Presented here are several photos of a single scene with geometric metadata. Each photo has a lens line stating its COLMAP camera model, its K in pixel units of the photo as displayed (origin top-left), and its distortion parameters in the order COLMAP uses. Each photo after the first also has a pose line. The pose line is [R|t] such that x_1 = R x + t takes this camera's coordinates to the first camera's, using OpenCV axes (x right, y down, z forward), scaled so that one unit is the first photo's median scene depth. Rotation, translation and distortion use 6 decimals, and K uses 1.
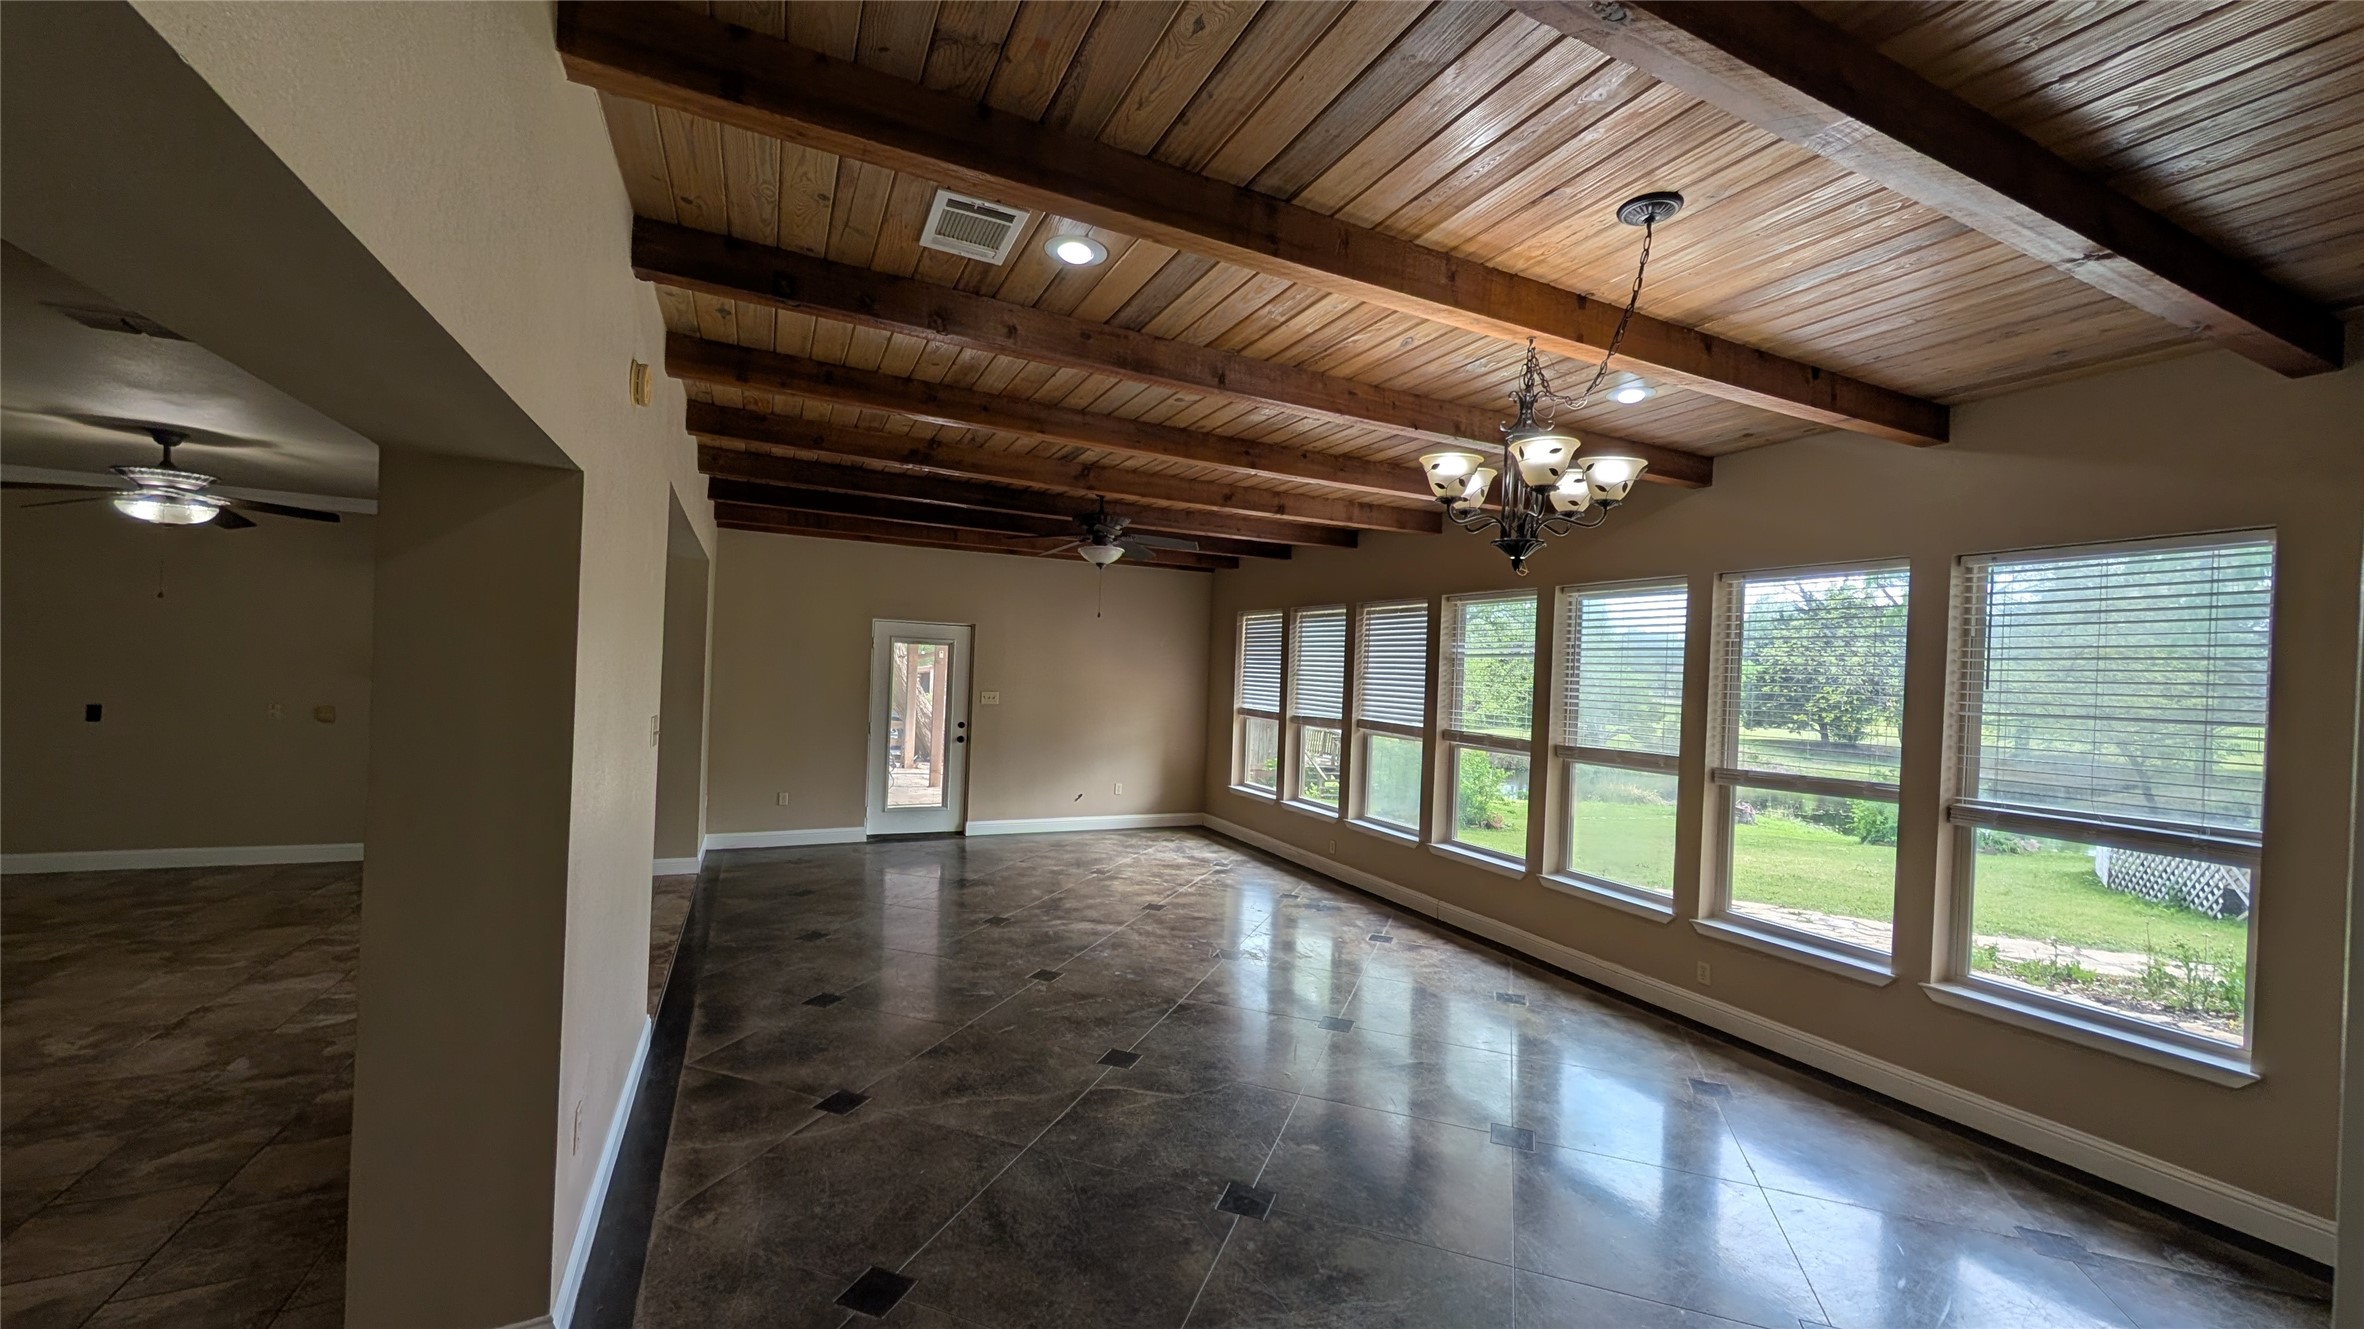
lens RADIAL K [[891.0, 0, 1184.5], [0, 891.0, 684.0], [0, 0, 1]] dist [0.001474, -0.000189]
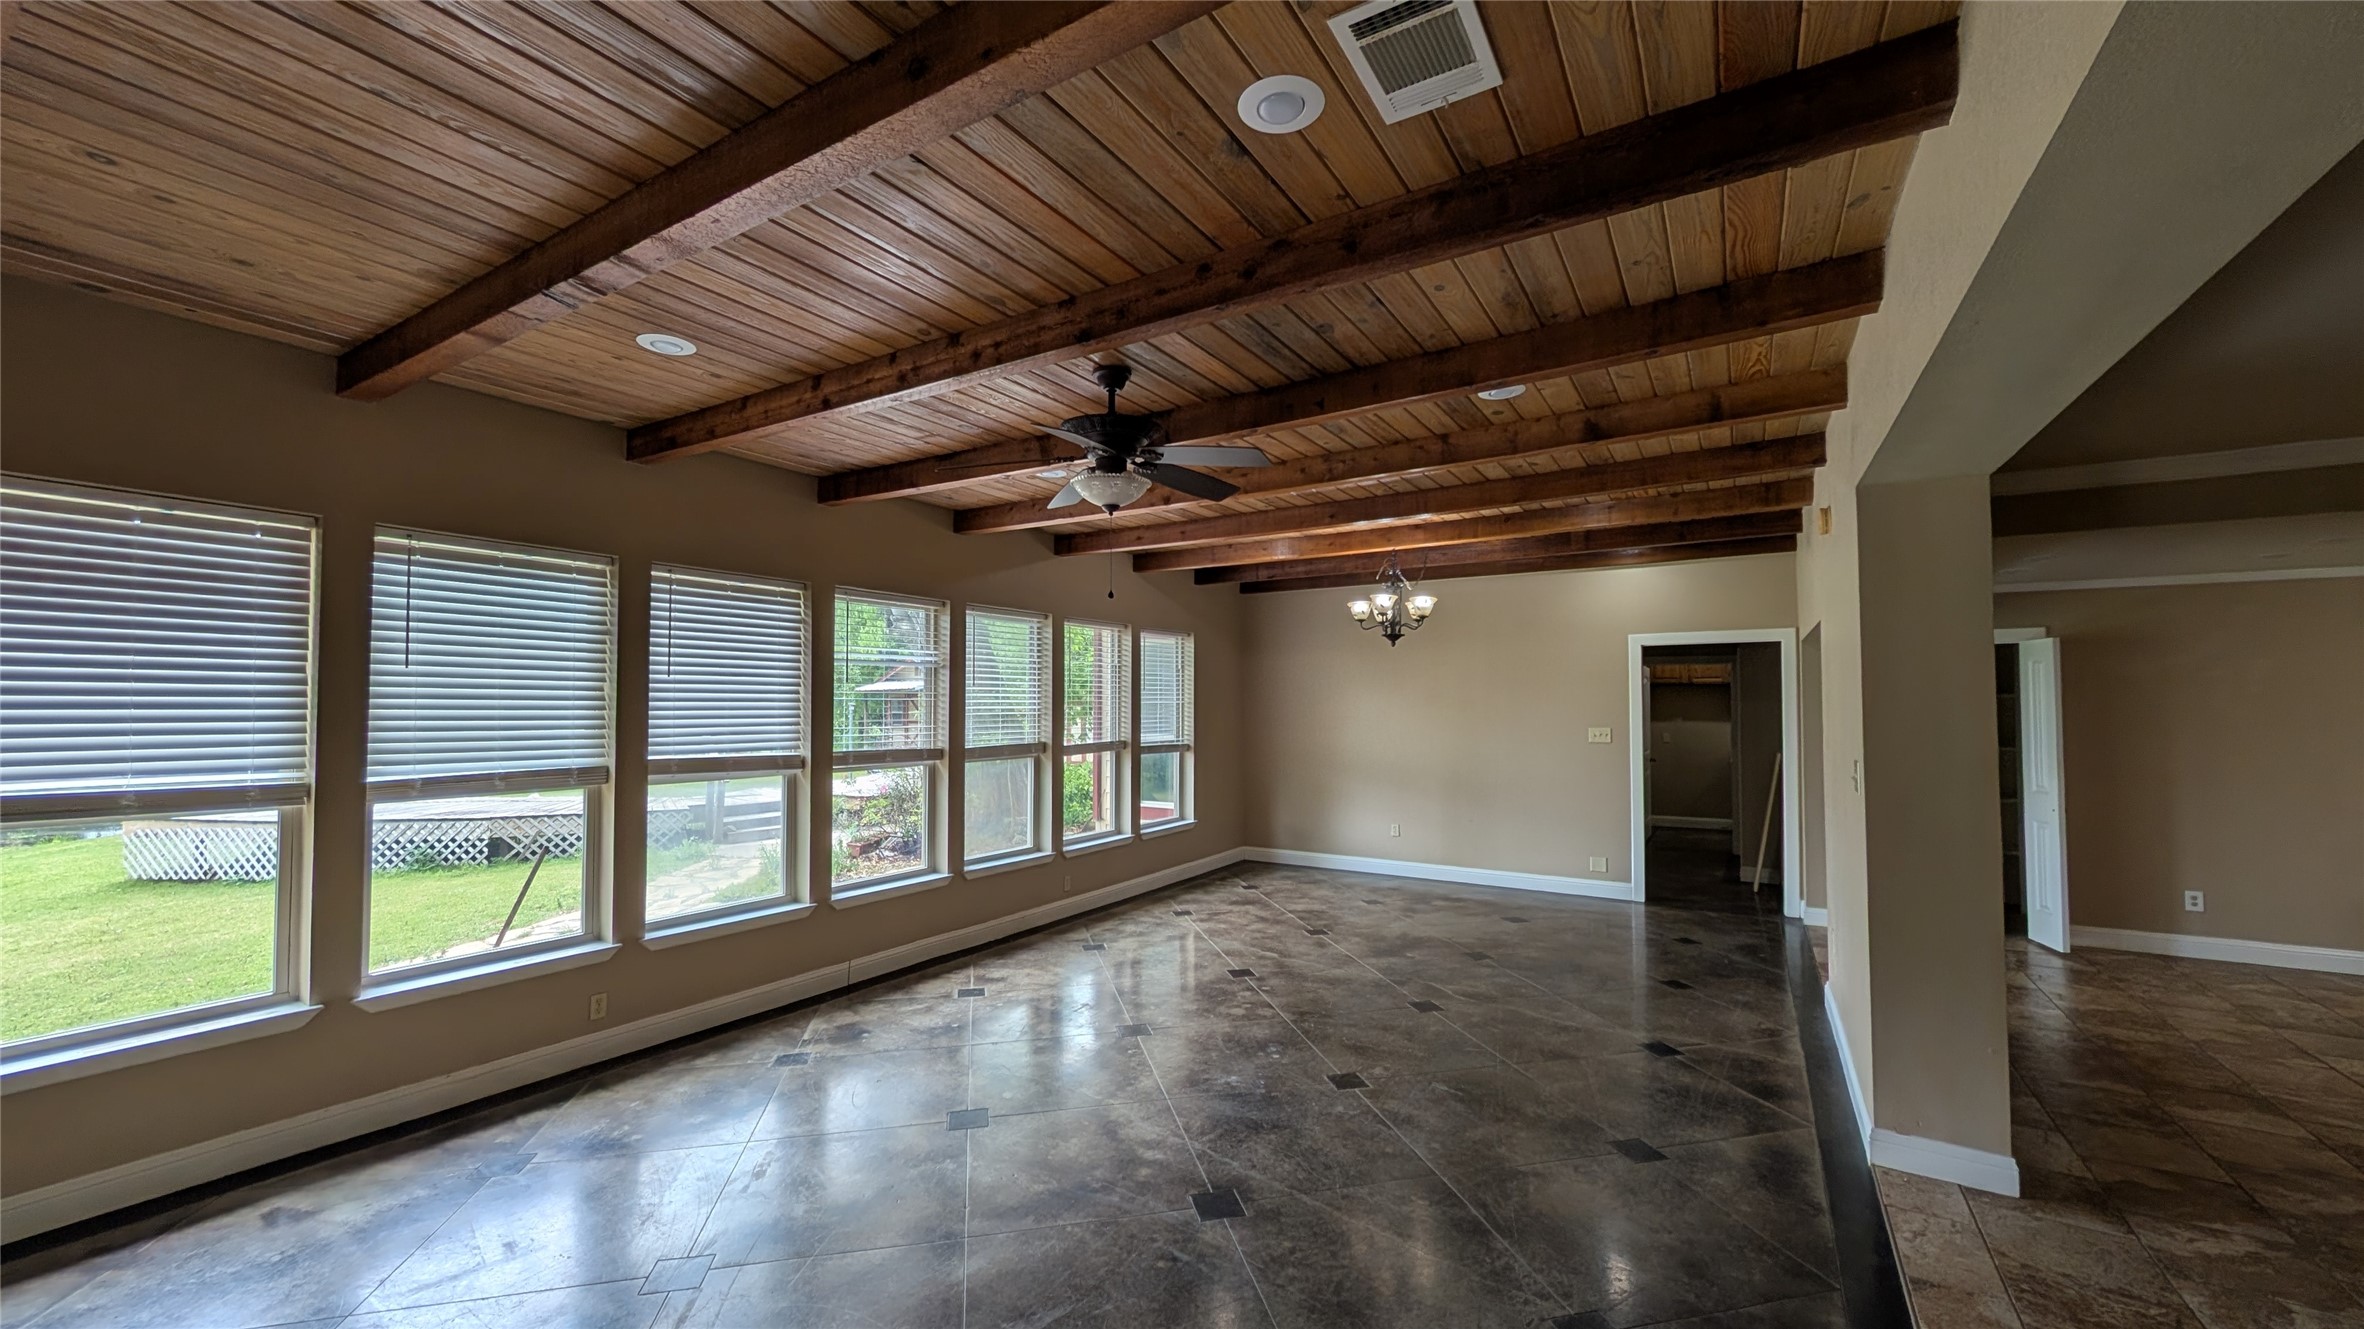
lens RADIAL K [[891.0, 0, 1188.6], [0, 891.0, 681.1], [0, 0, 1]] dist [0.001474, -0.000189]
pose [[-0.541443, -0.018540, 0.840533, -0.747008], [-0.011499, 0.999827, 0.014647, -0.038568], [-0.840659, -0.001735, -0.541563, 1.565751]]
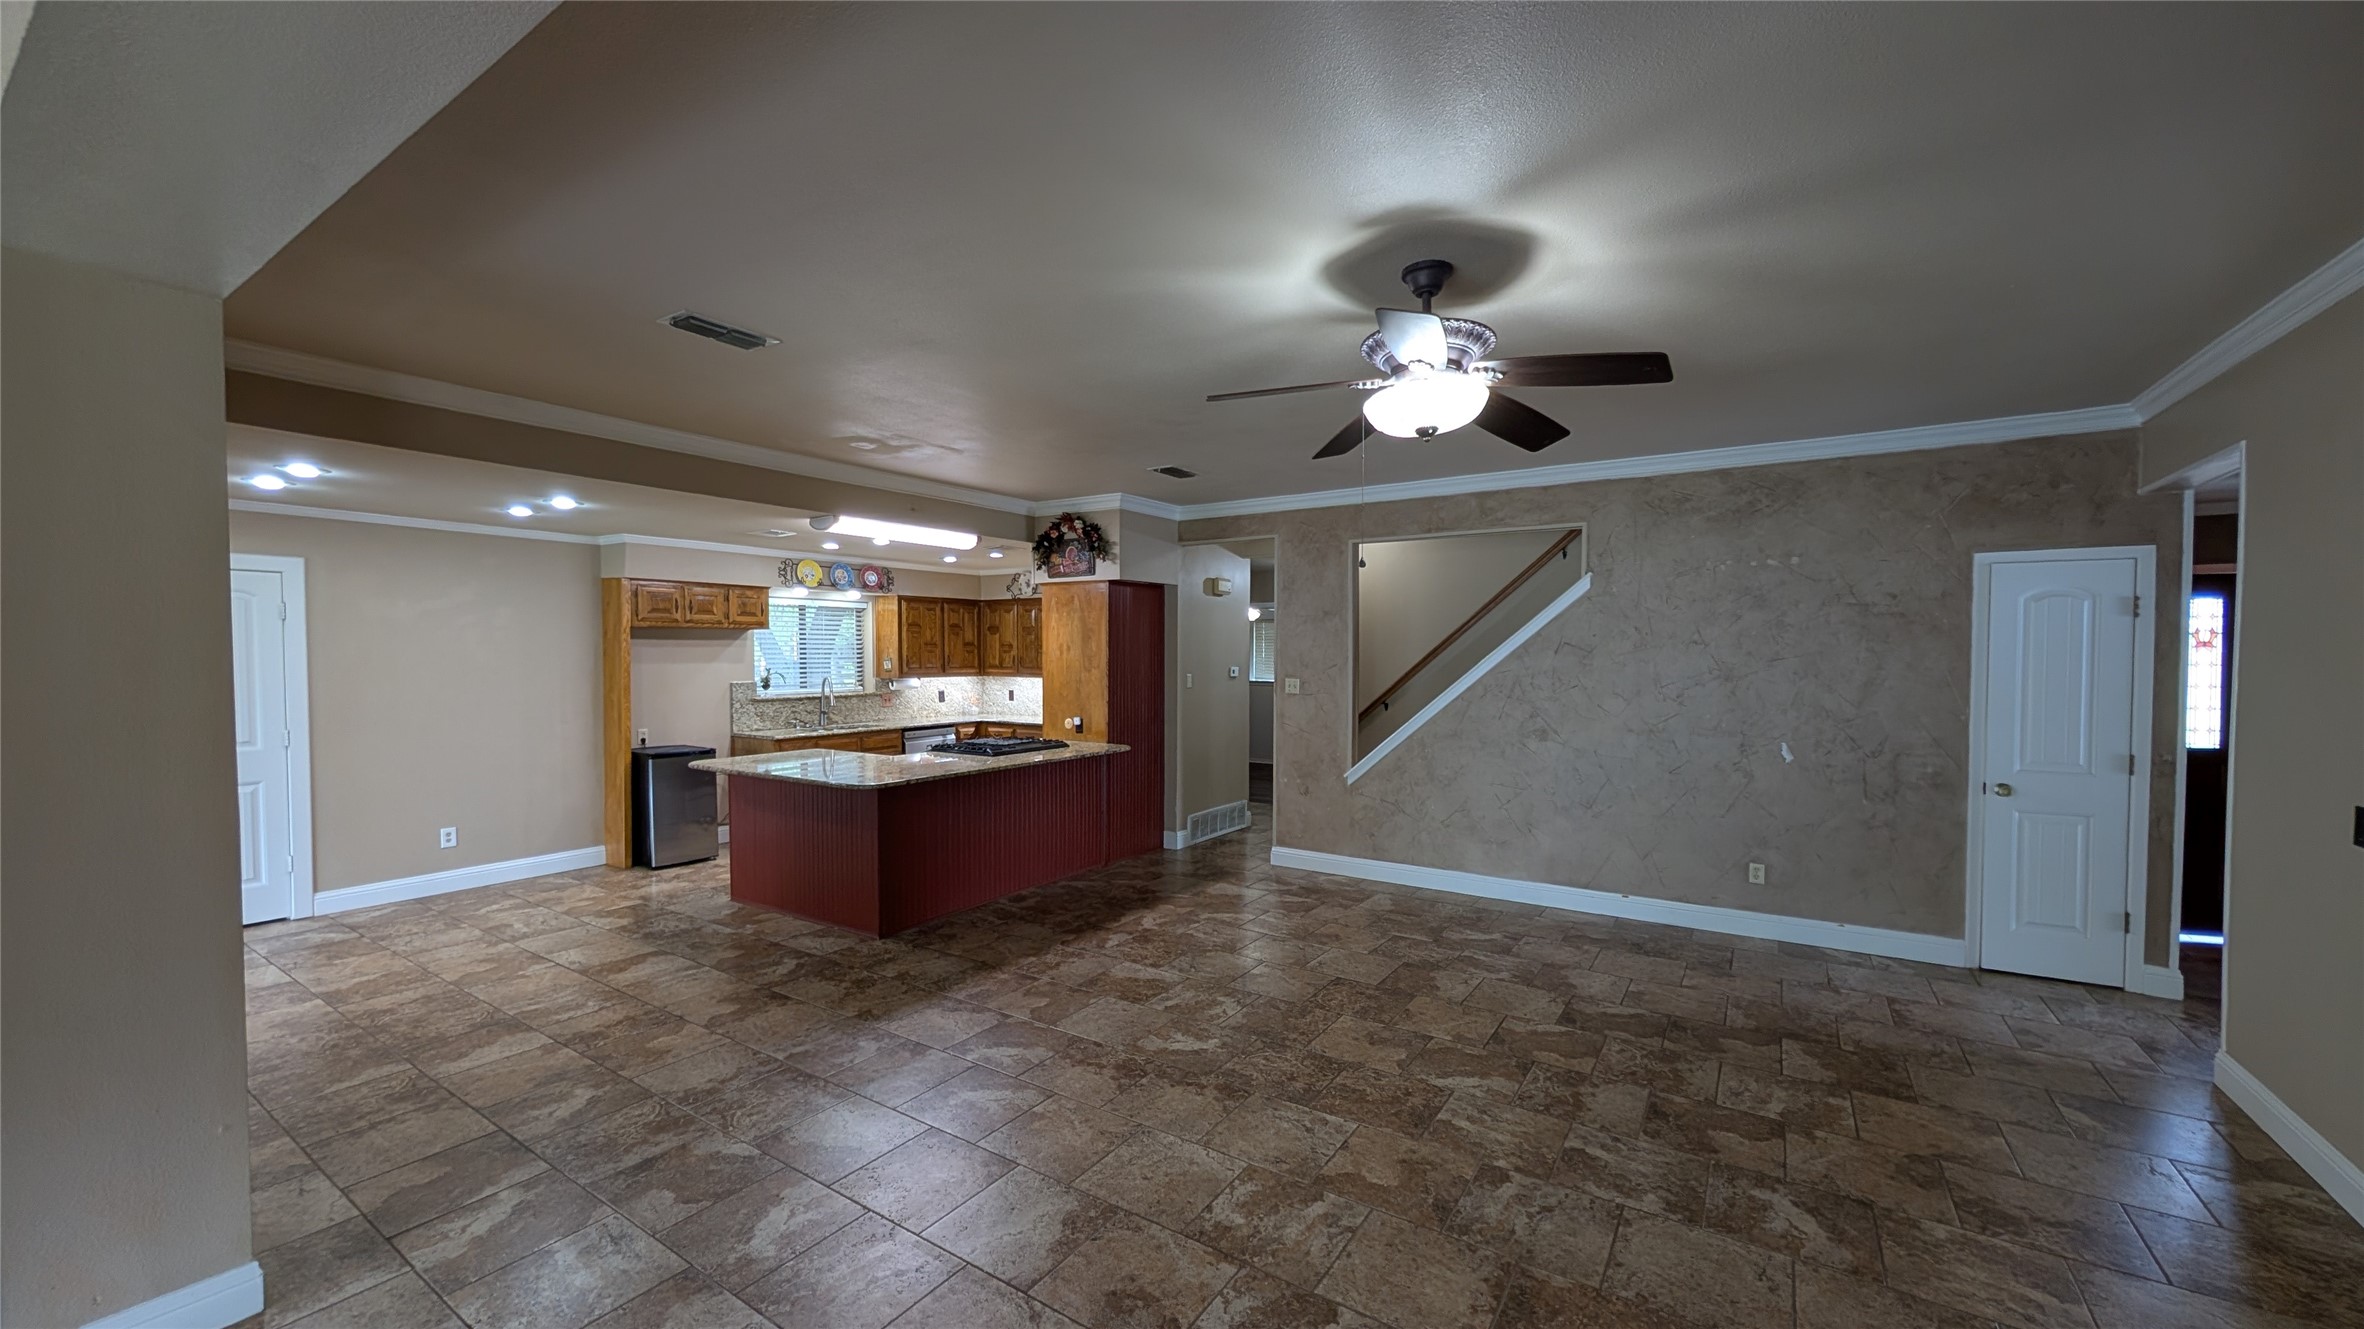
lens RADIAL K [[891.0, 0, 1185.3], [0, 891.0, 675.8], [0, 0, 1]] dist [0.001474, -0.000189]
pose [[-0.853872, -0.029258, -0.519659, -0.701034], [-0.041514, 0.999066, 0.011963, -0.025112], [0.518824, 0.031788, -0.854290, 1.370727]]
